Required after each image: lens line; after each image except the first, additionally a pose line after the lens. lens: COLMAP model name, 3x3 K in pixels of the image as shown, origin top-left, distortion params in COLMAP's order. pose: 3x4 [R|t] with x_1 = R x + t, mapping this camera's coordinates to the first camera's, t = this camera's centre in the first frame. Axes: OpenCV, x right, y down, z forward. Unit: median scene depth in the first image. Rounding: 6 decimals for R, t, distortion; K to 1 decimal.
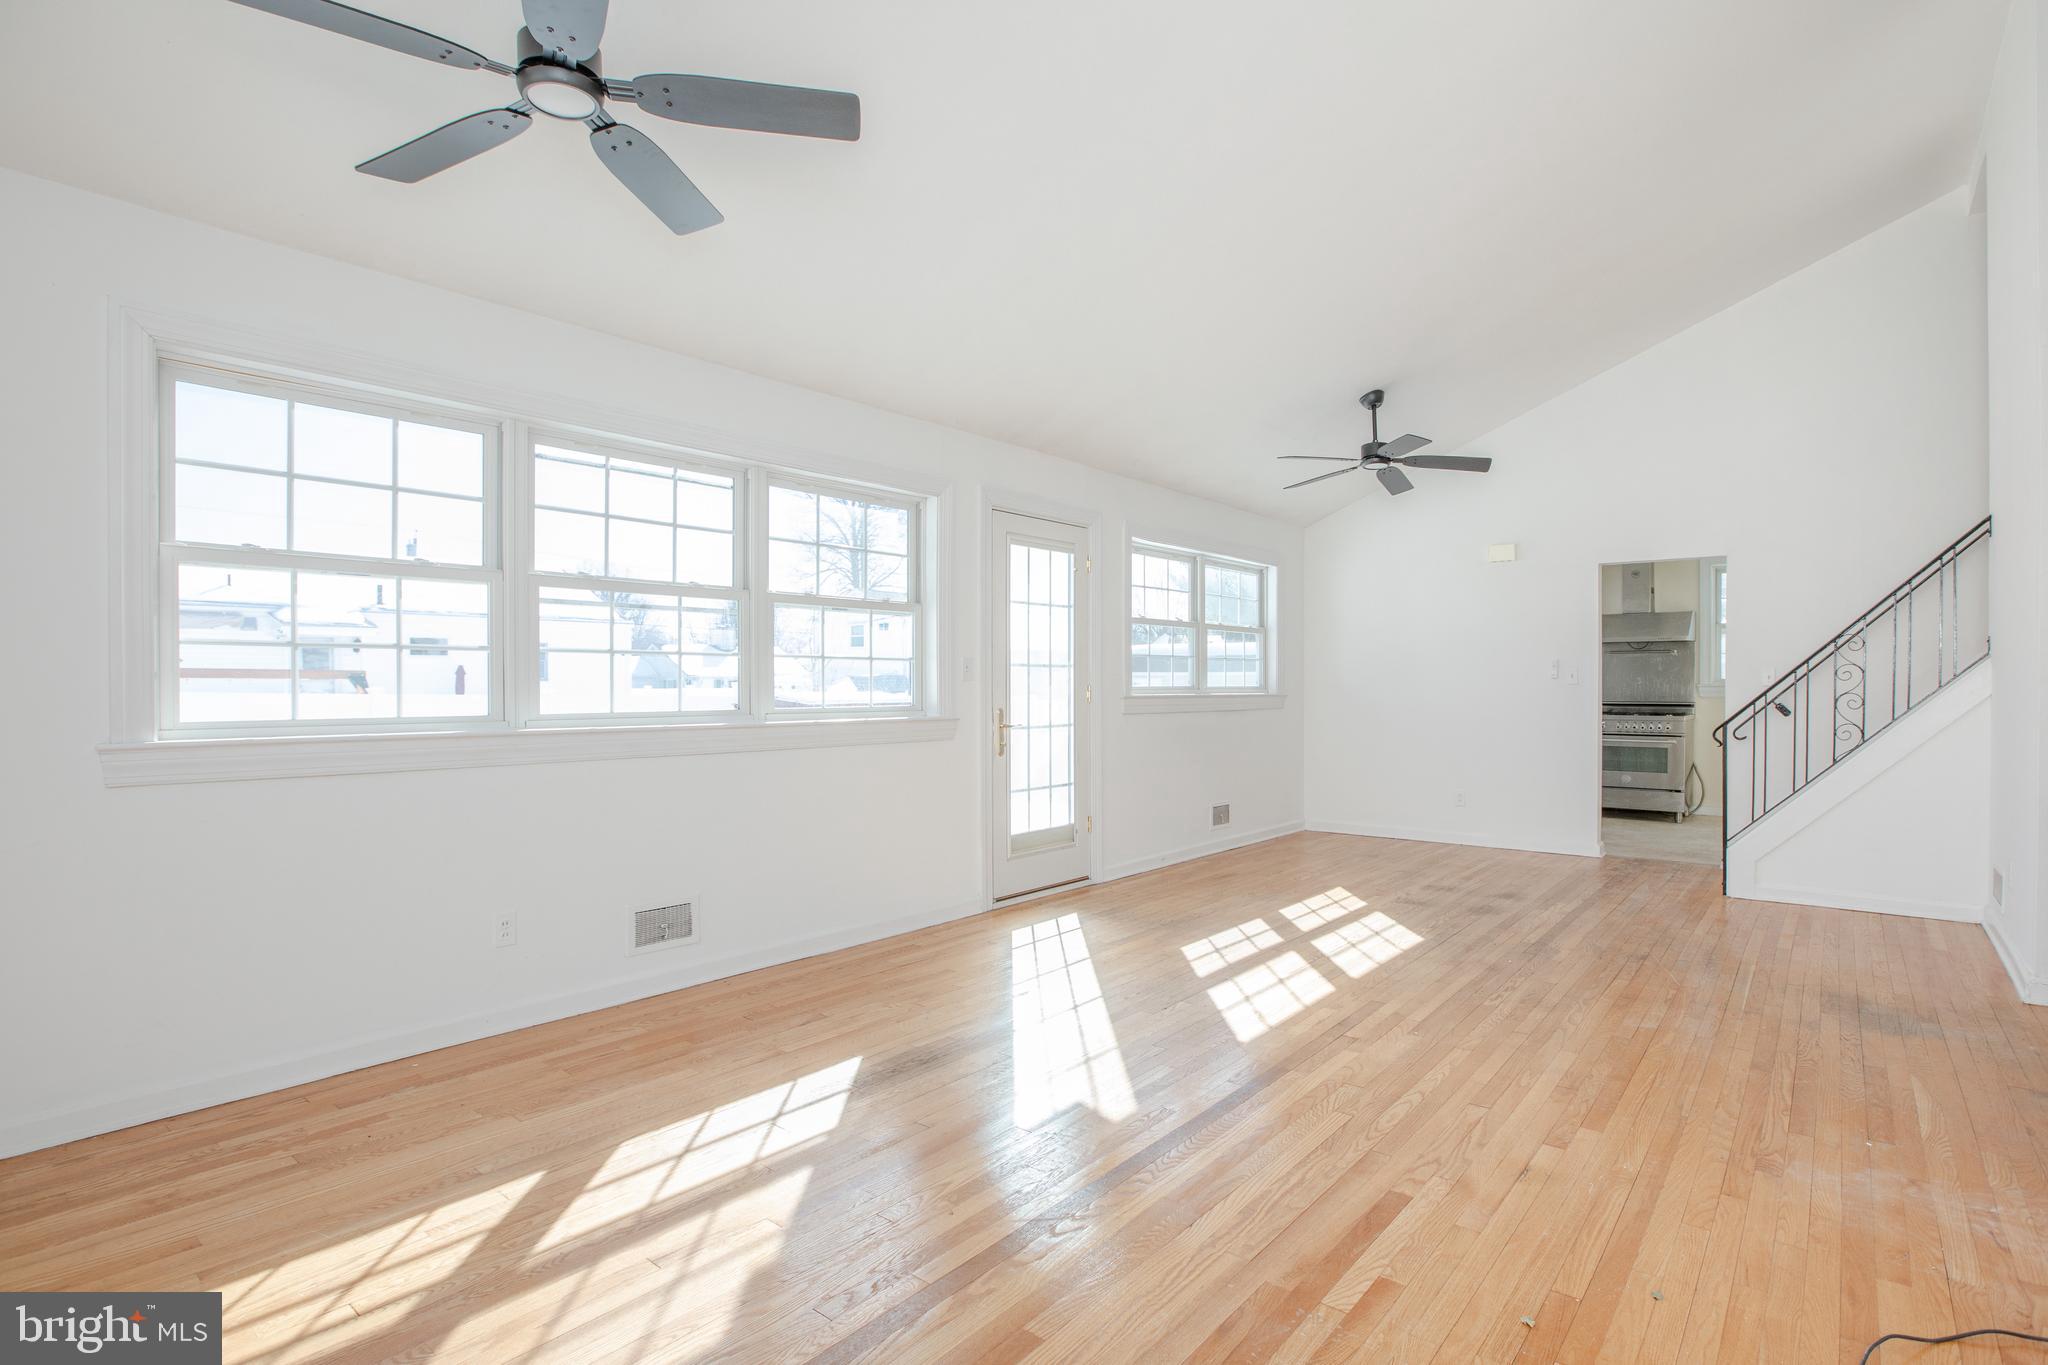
lens RADIAL K [[941.6, 0, 1024.0], [0, 941.6, 682.5], [0, 0, 1]] dist [-0.025387, 0.000121]
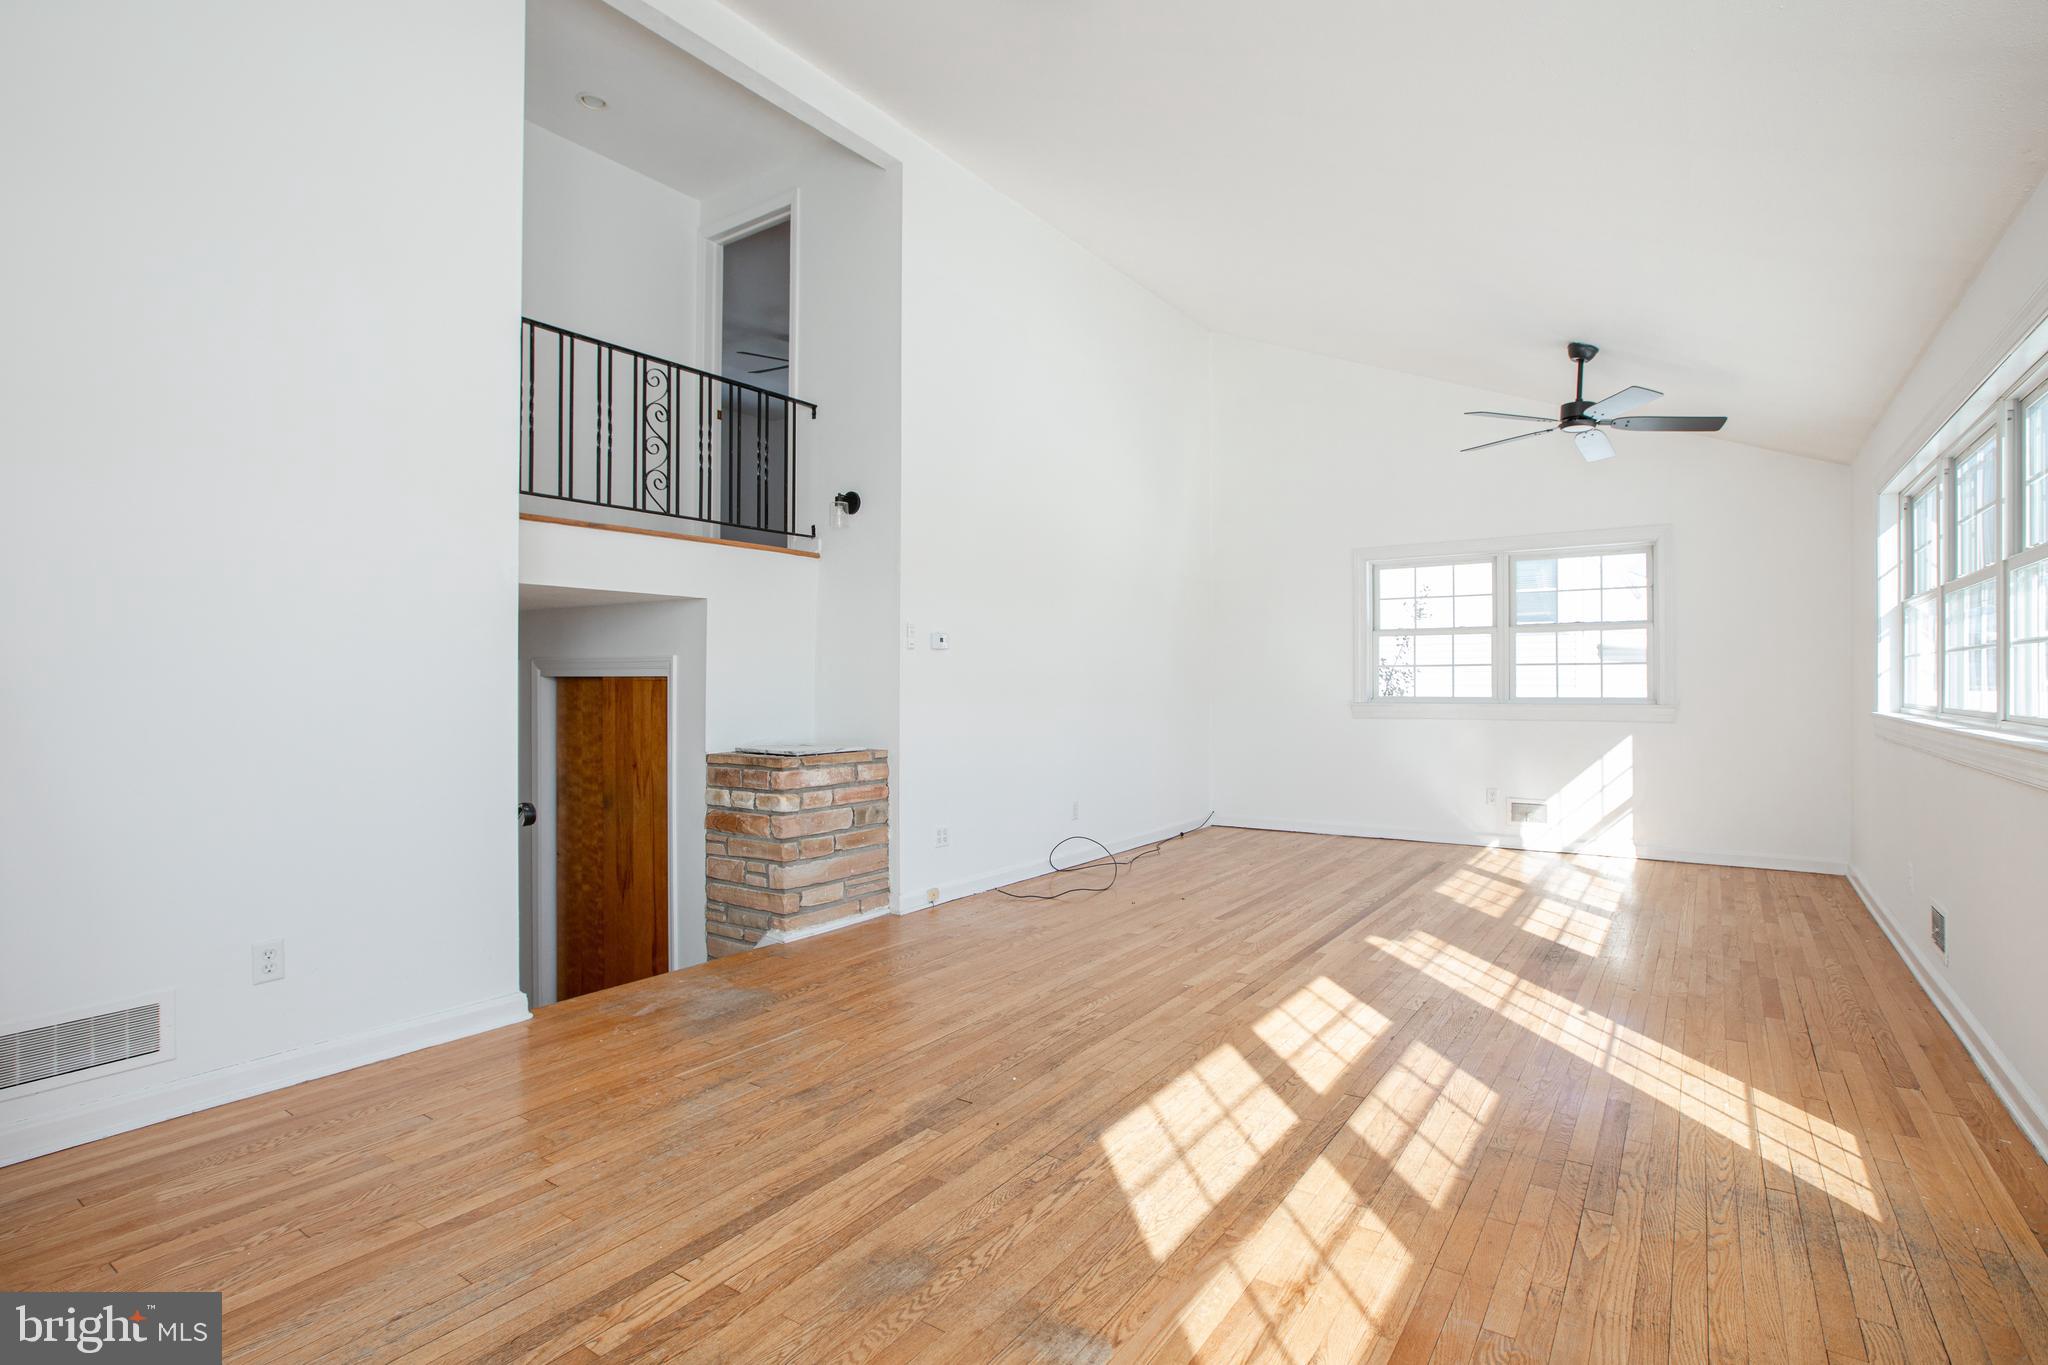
lens RADIAL K [[941.6, 0, 1024.0], [0, 941.6, 682.5], [0, 0, 1]] dist [-0.025387, 0.000121]
pose [[-0.994909, -0.000791, -0.100771, 0.571963], [-0.001377, 0.999983, 0.005739, 0.002344], [0.100765, 0.005849, -0.994893, 1.652038]]
